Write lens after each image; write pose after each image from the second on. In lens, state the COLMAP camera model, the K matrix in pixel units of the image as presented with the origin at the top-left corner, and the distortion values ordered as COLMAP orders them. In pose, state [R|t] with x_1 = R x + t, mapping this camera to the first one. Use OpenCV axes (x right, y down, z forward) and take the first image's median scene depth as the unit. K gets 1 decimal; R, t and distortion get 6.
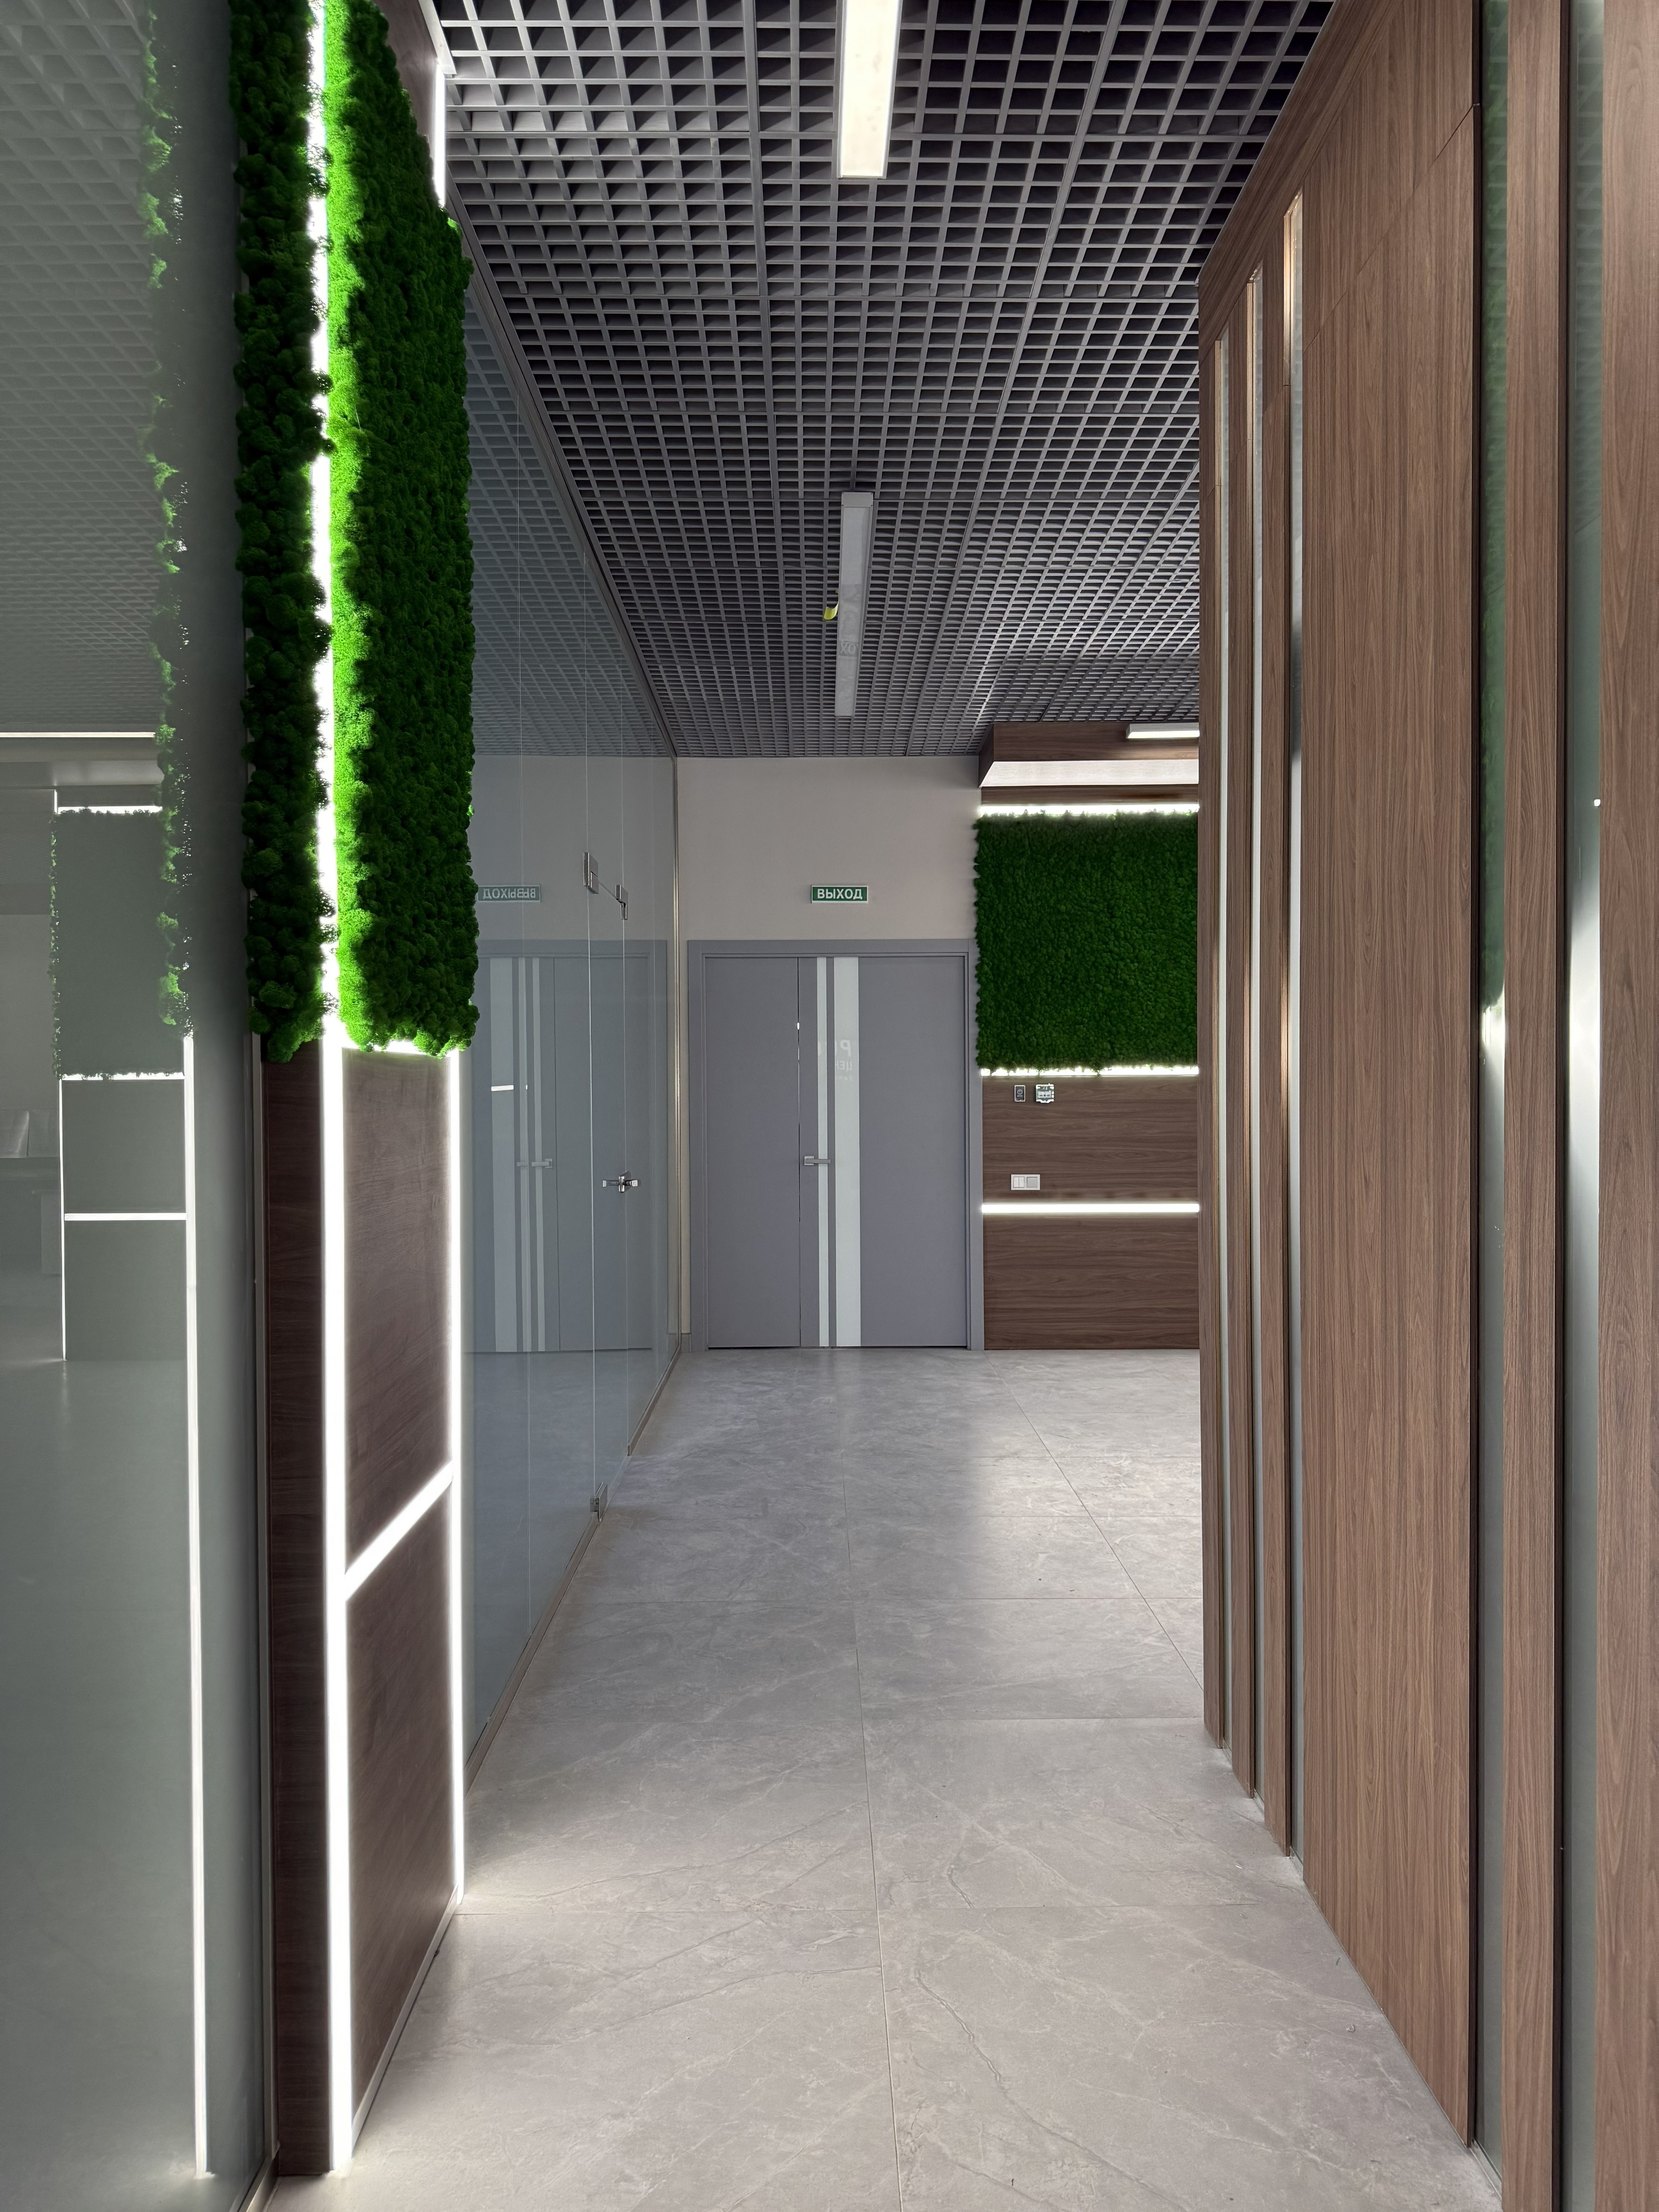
lens RADIAL K [[1729.0, 0, 829.5], [0, 1729.0, 1106.0], [0, 0, 1]] dist [0.117605, 0.057547]
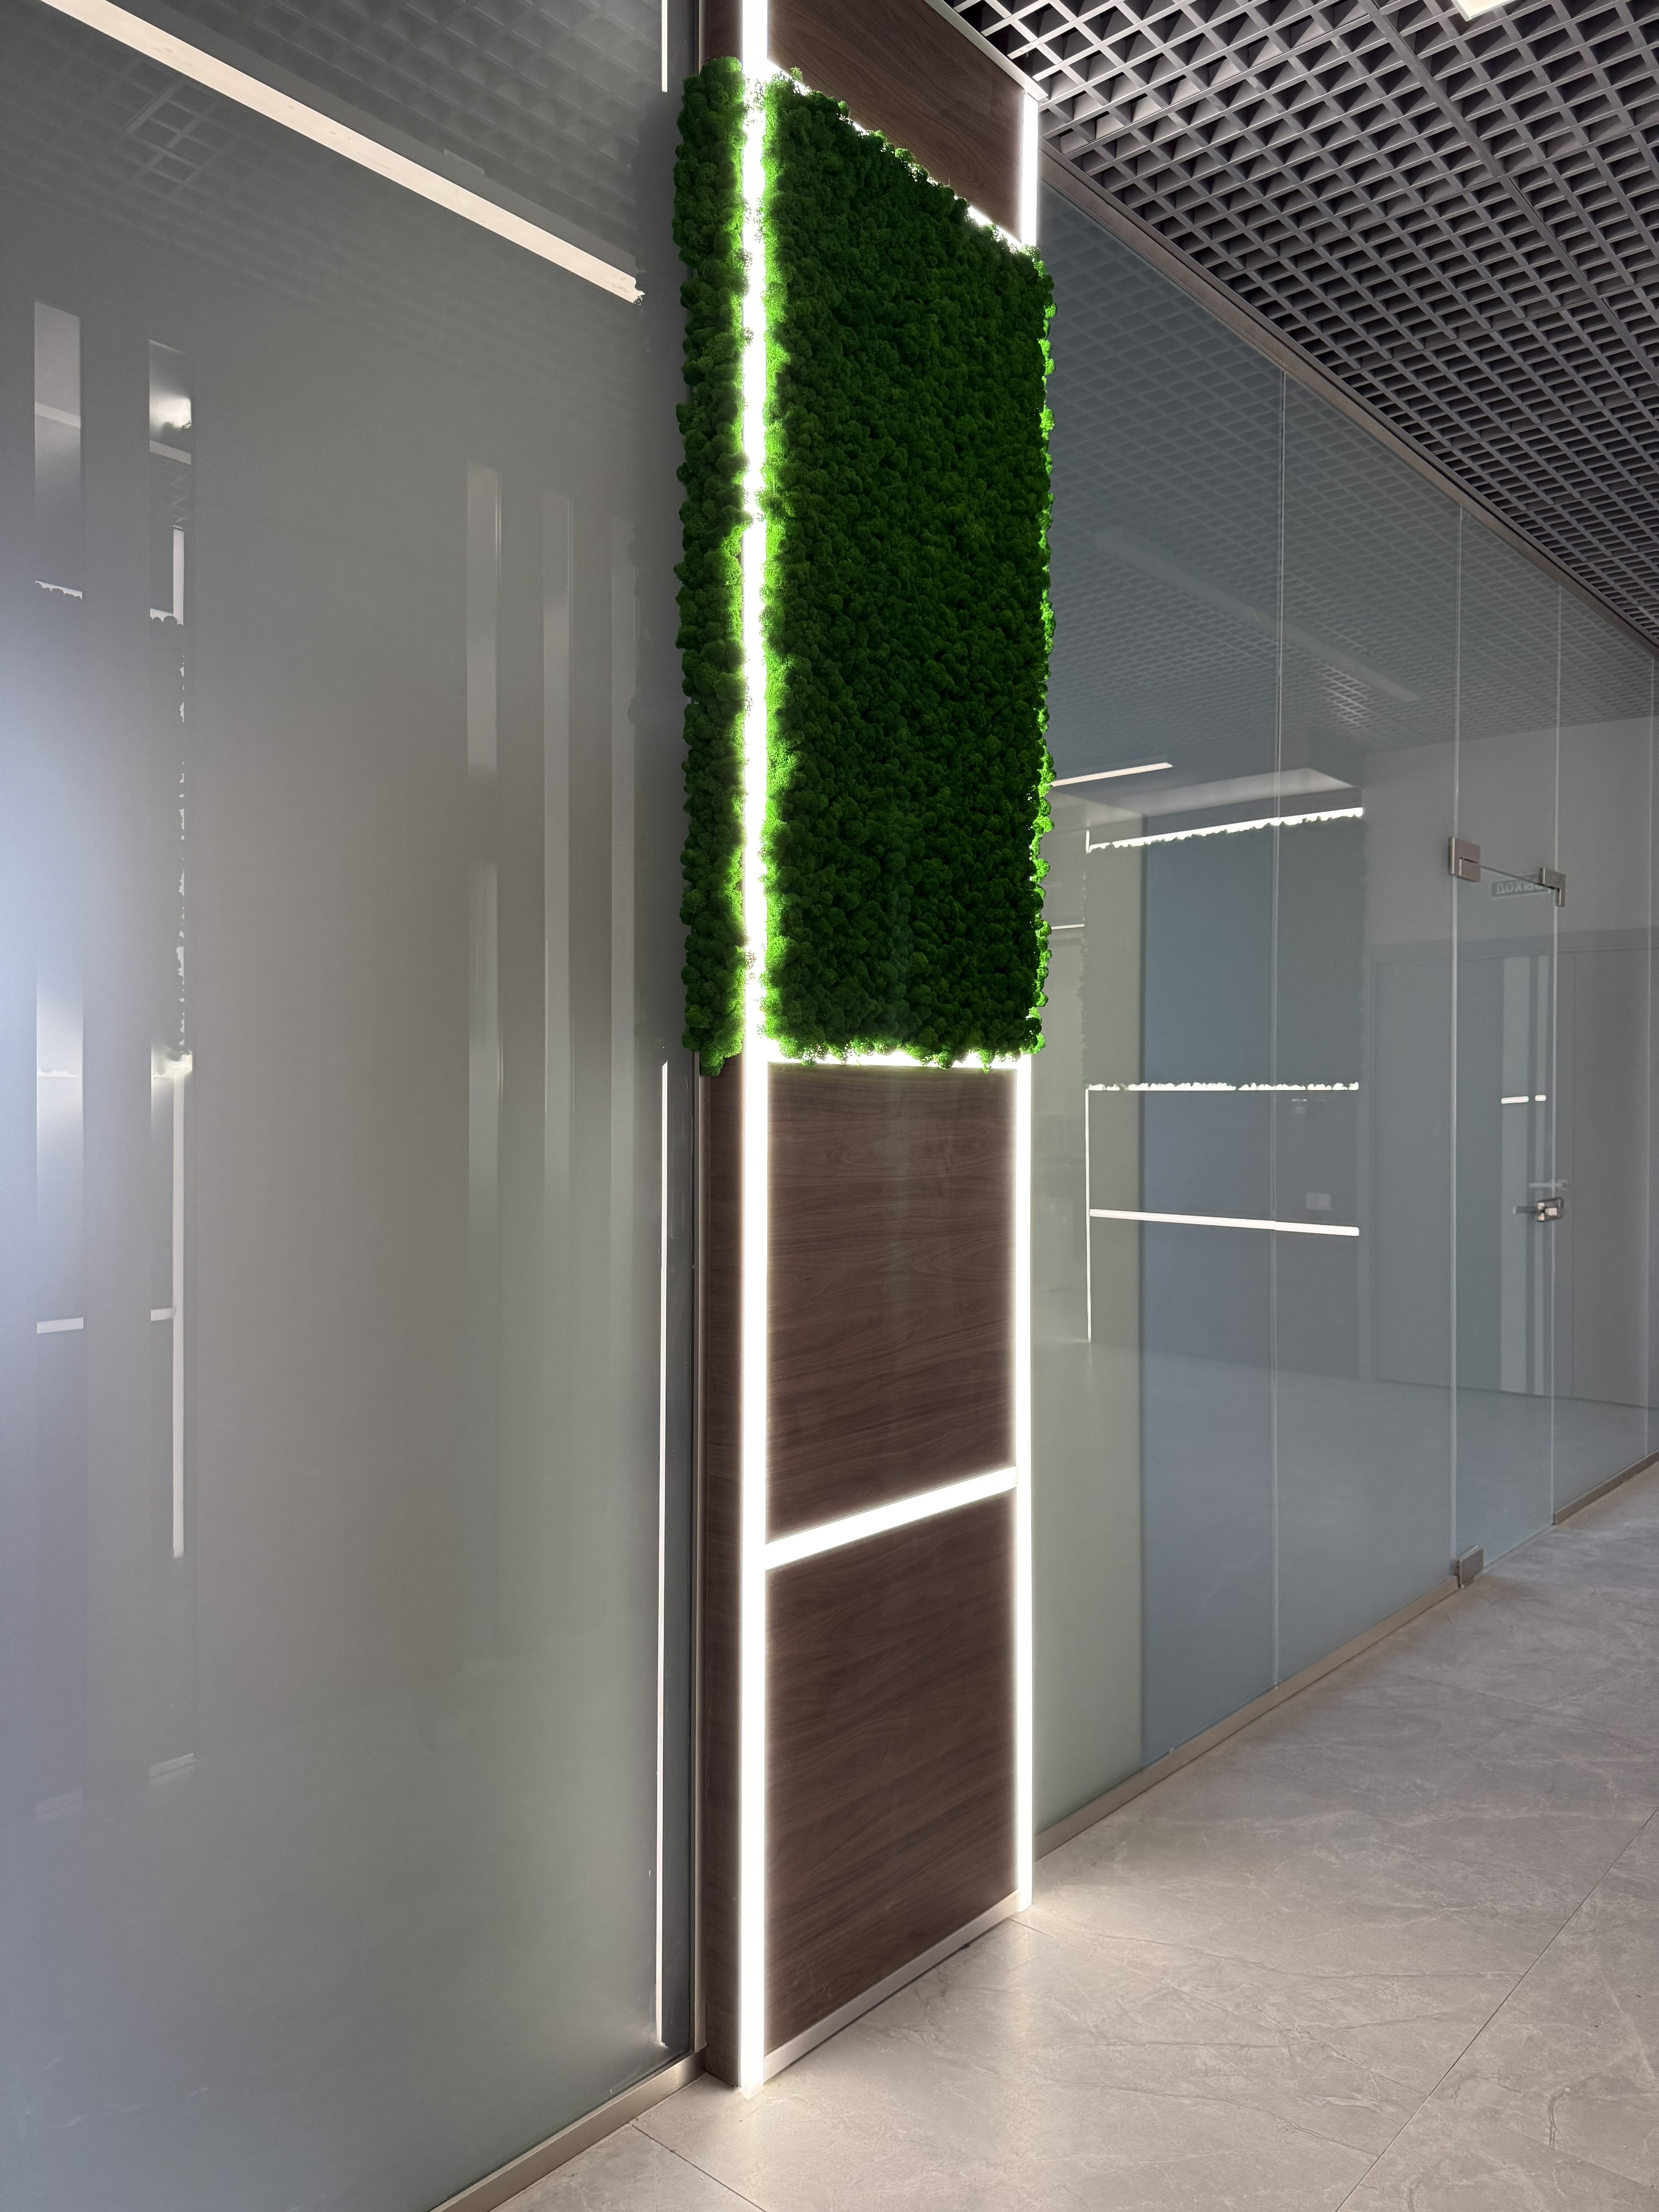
lens RADIAL K [[1727.6, 0, 829.5], [0, 1727.6, 1106.0], [0, 0, 1]] dist [0.179067, 0.009732]
pose [[0.773212, 0.013518, -0.634004, 0.306235], [-0.017386, 0.999849, 0.000115, -0.005312], [0.633910, 0.010933, 0.773330, 0.126761]]
